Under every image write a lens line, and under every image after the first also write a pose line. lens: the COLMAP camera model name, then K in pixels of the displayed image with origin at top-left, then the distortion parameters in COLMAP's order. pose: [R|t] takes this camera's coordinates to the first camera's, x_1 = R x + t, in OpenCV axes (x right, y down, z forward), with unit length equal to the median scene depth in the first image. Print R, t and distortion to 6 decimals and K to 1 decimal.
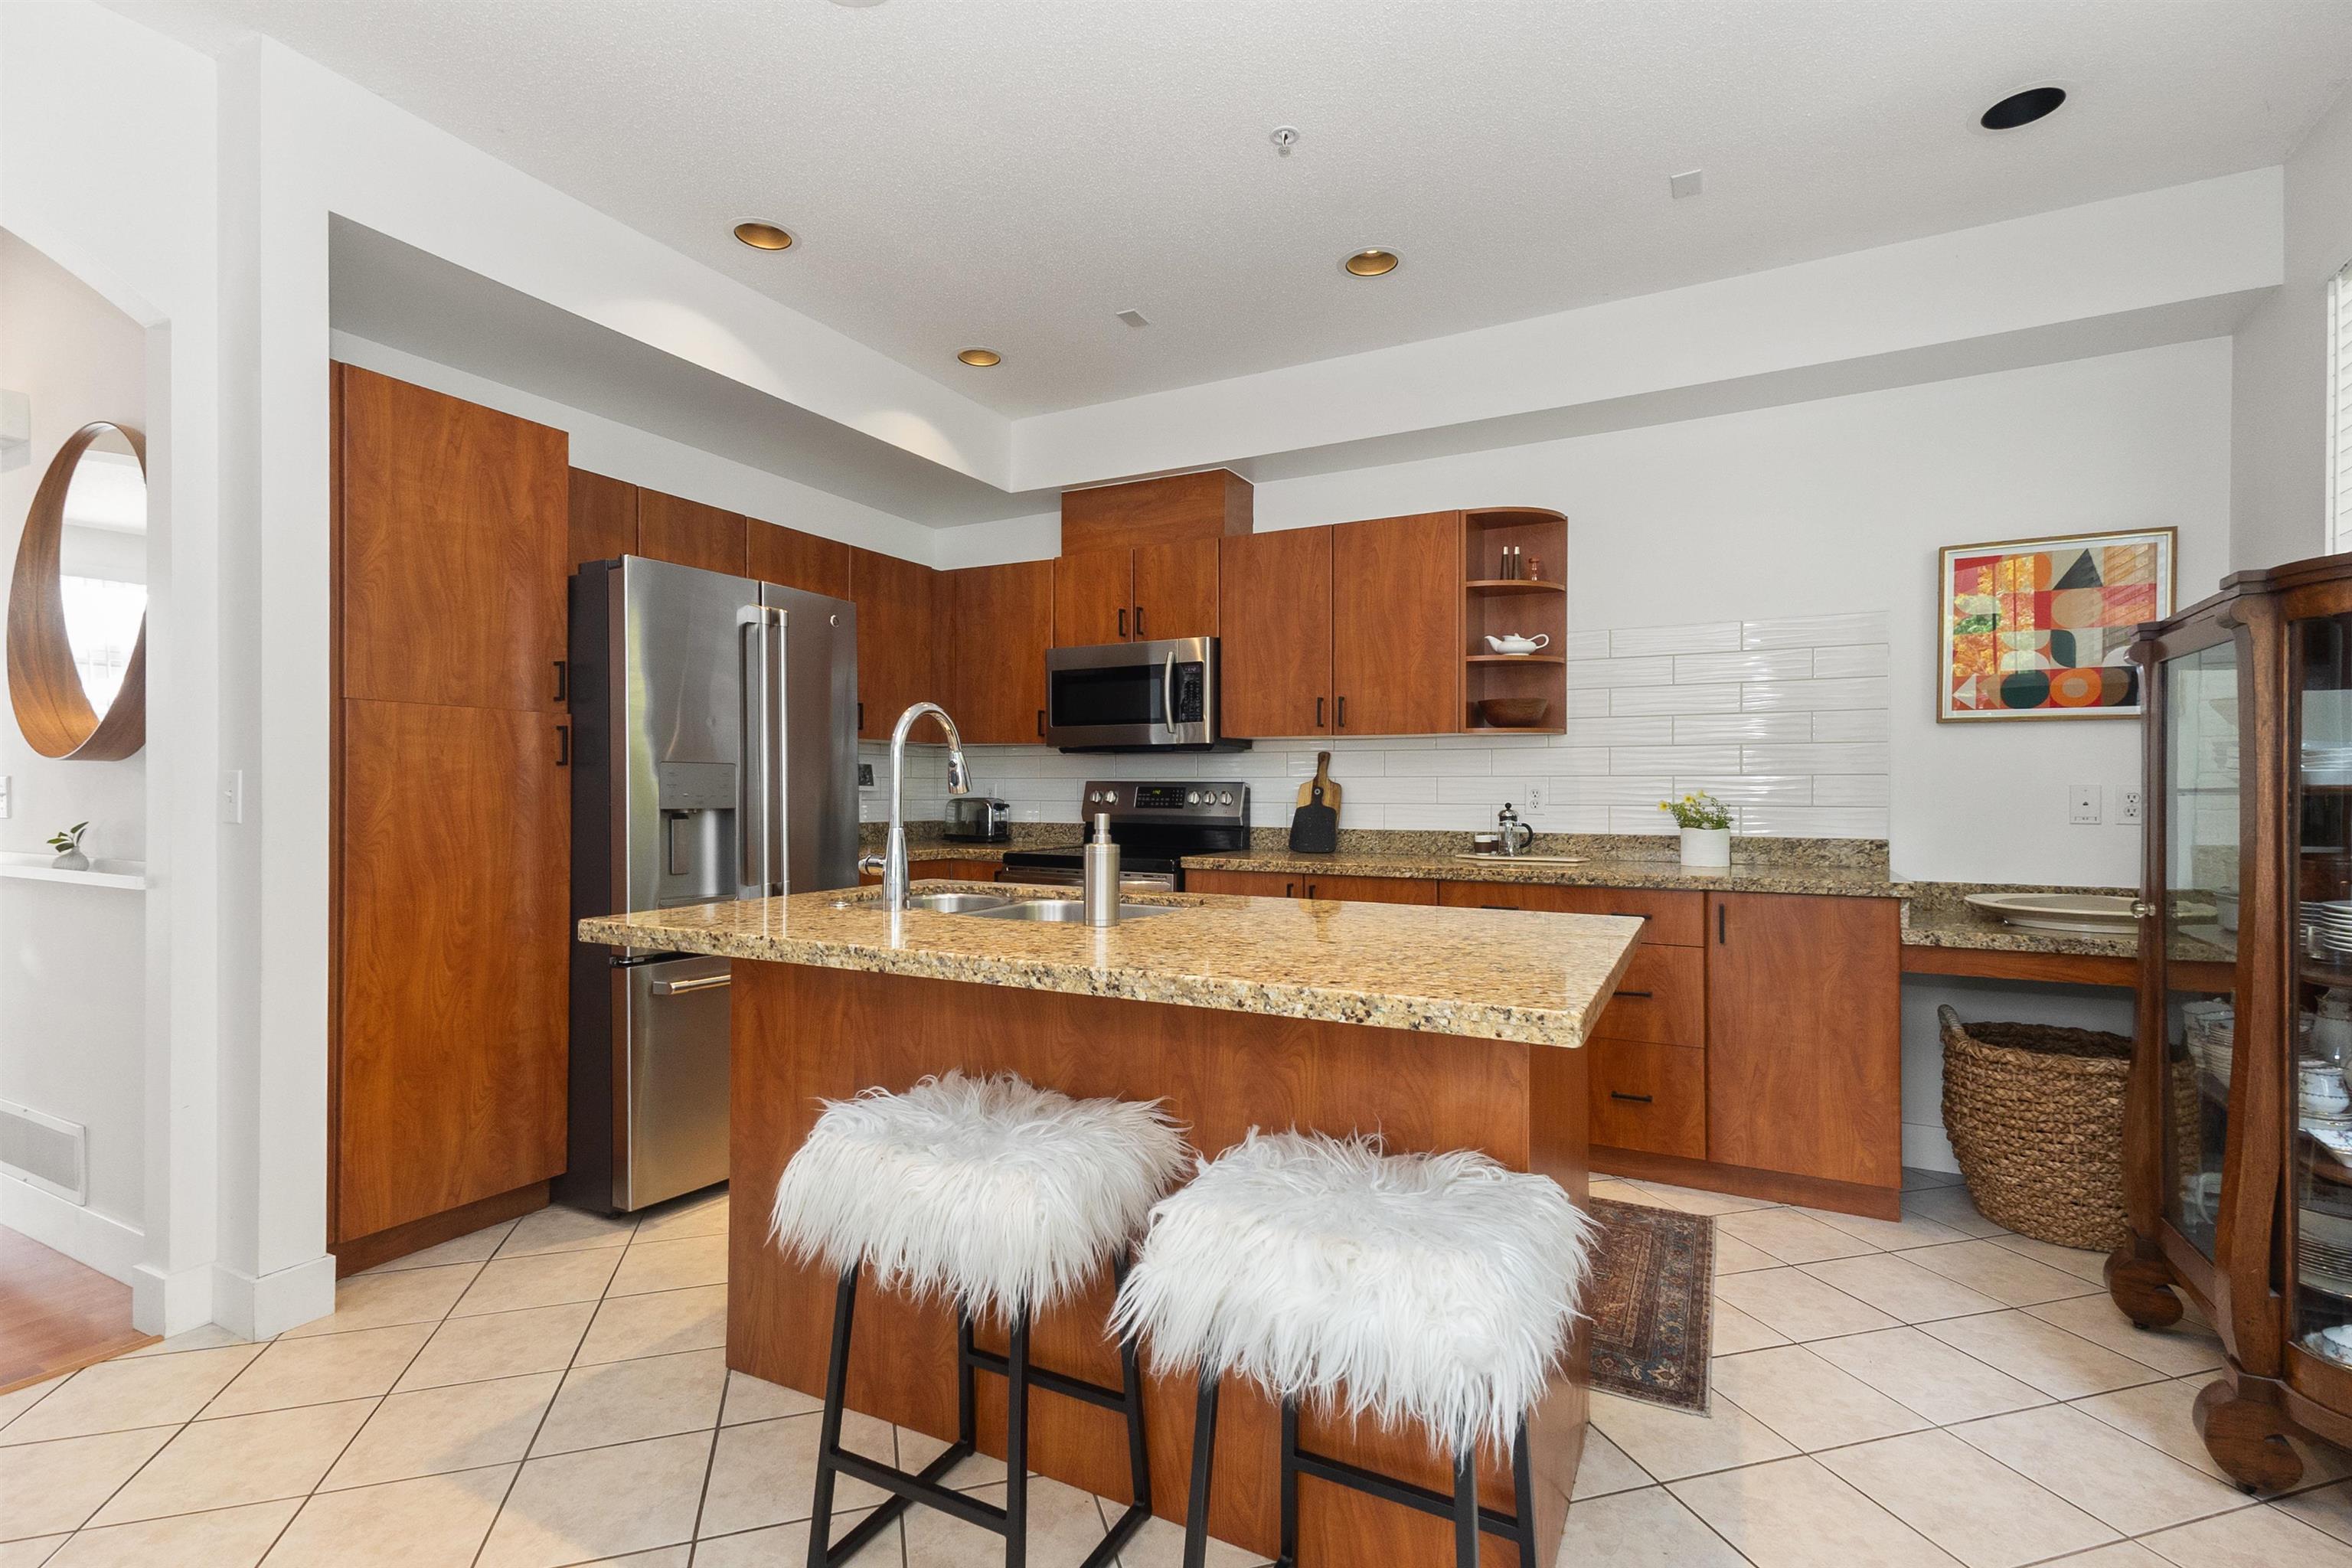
lens RADIAL K [[1080.5, 0, 1179.6], [0, 1080.5, 797.1], [0, 0, 1]] dist [0.007718, 0.000249]
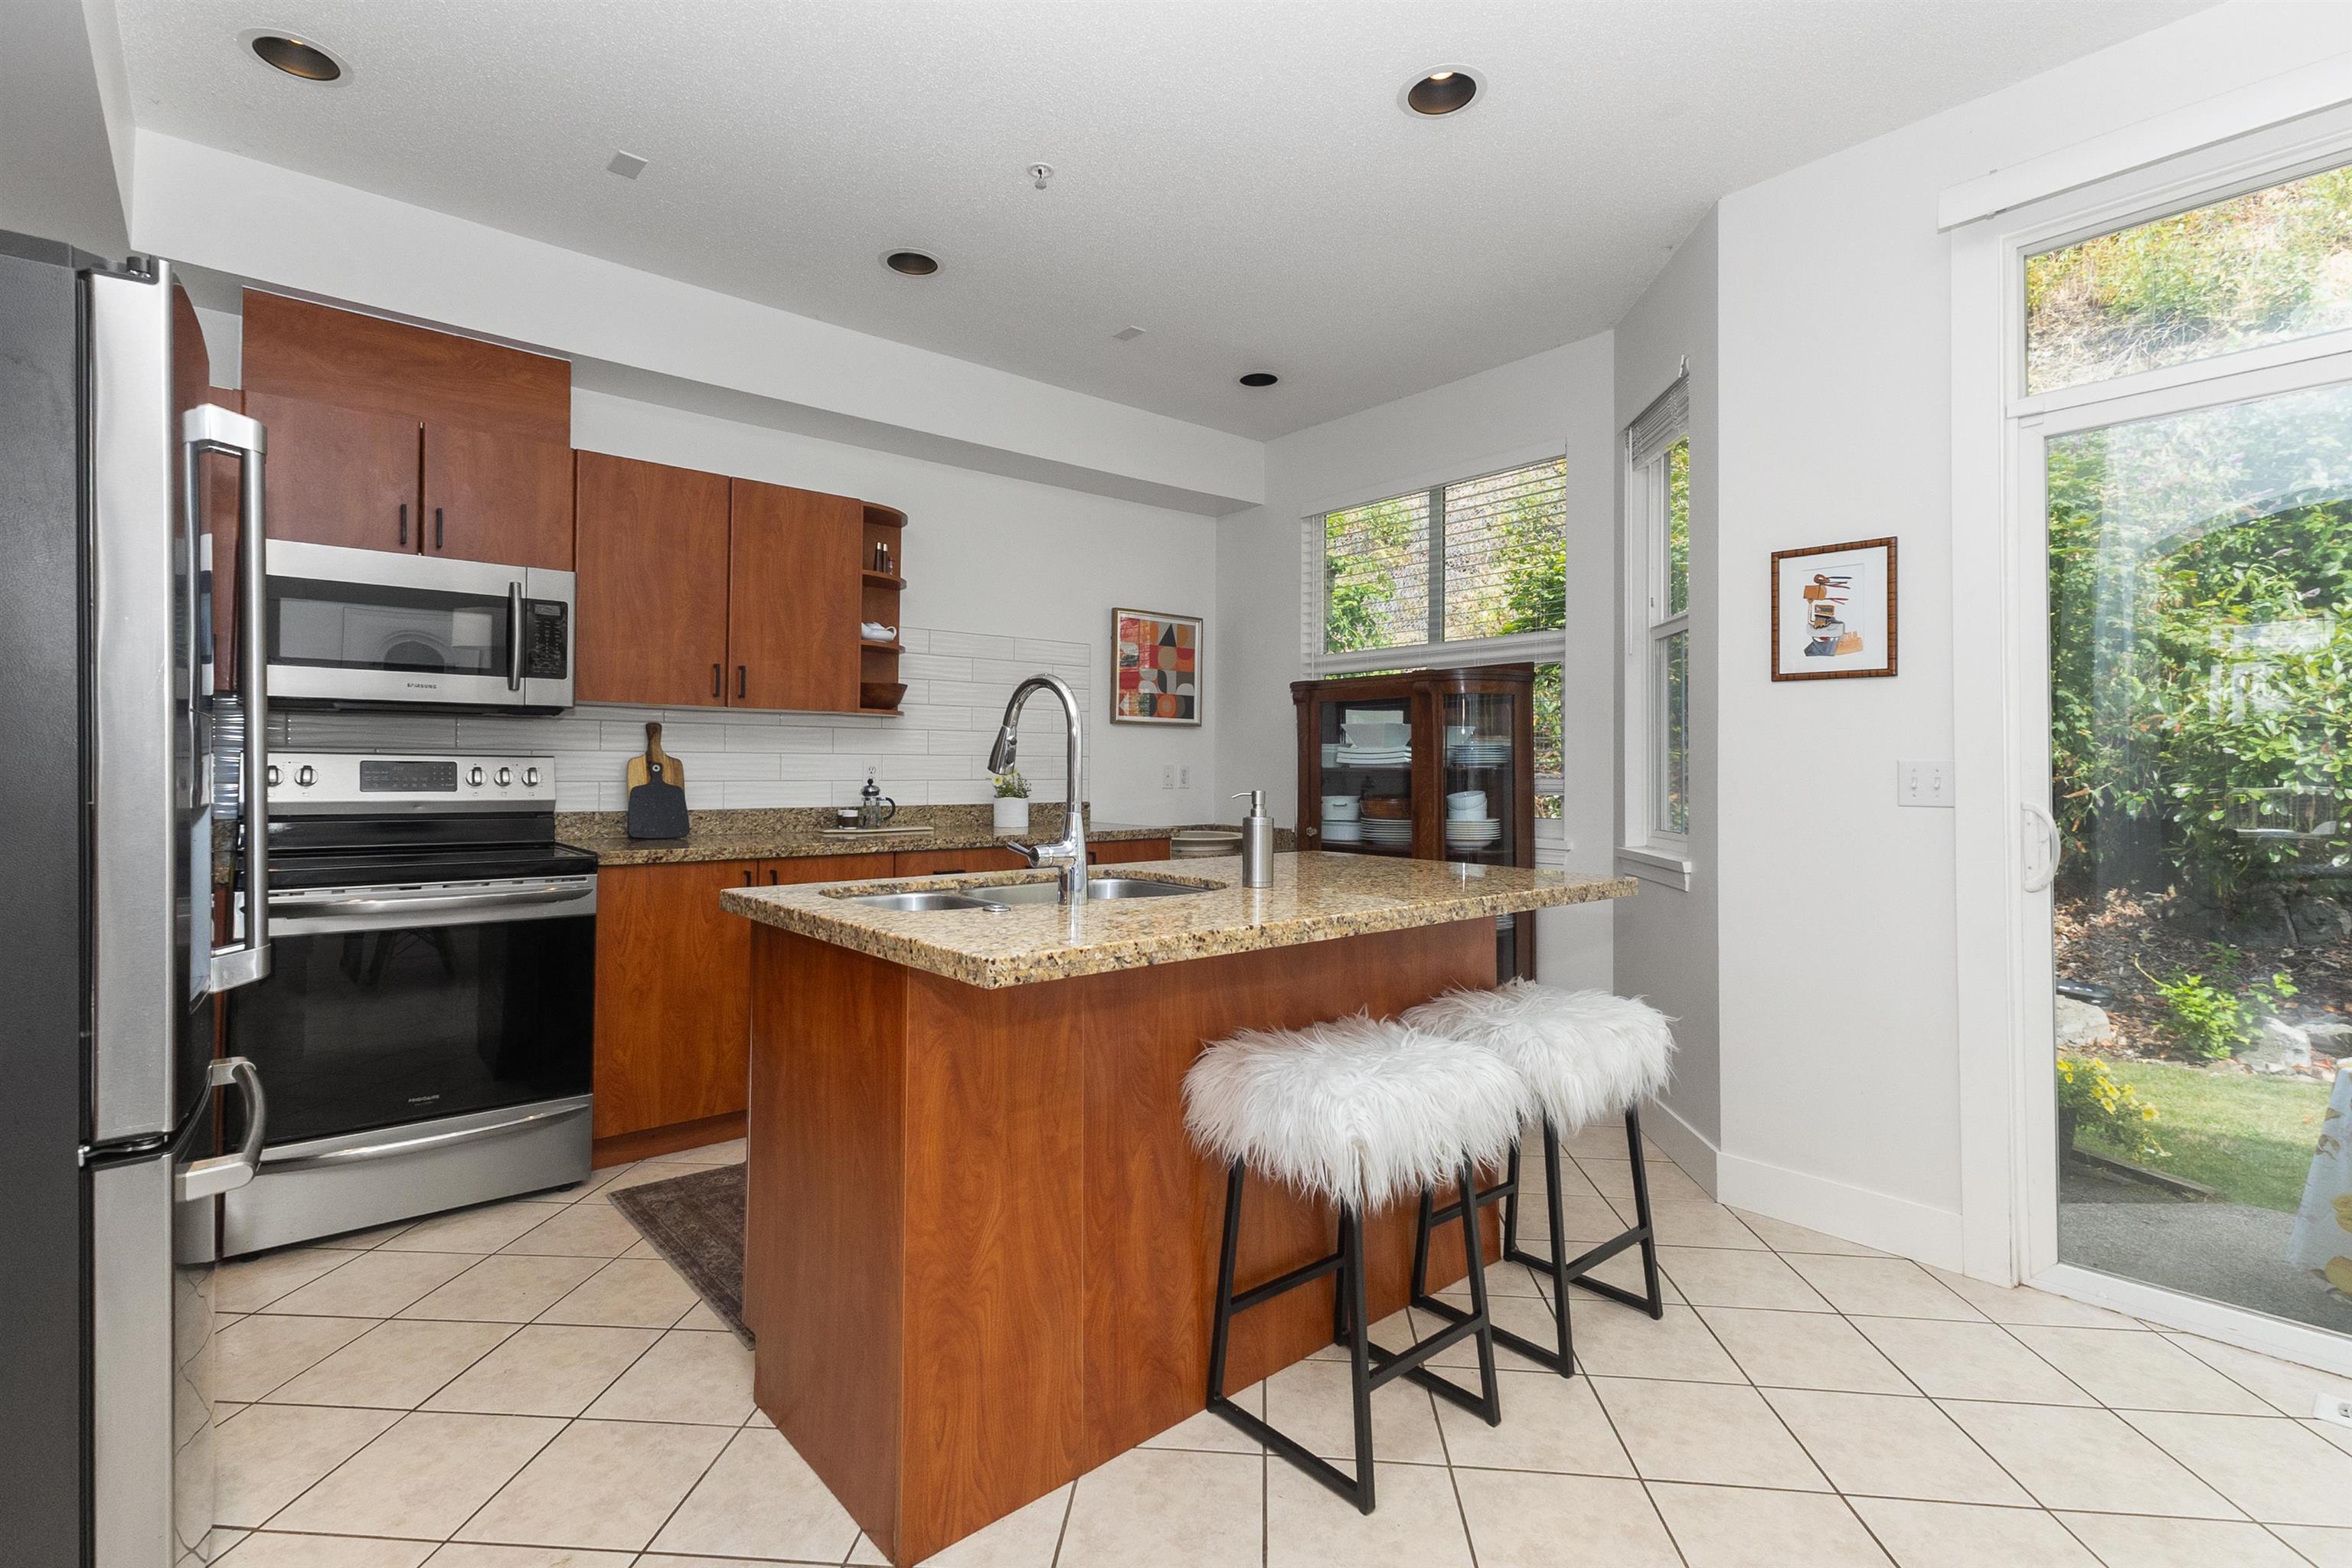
lens RADIAL K [[1080.5, 0, 1180.6], [0, 1080.5, 764.4], [0, 0, 1]] dist [0.007718, 0.000249]
pose [[0.367272, 0.003685, 0.930106, -0.584422], [0.000790, 0.999991, -0.004273, -0.004473], [-0.930113, 0.002304, 0.367266, 0.318668]]
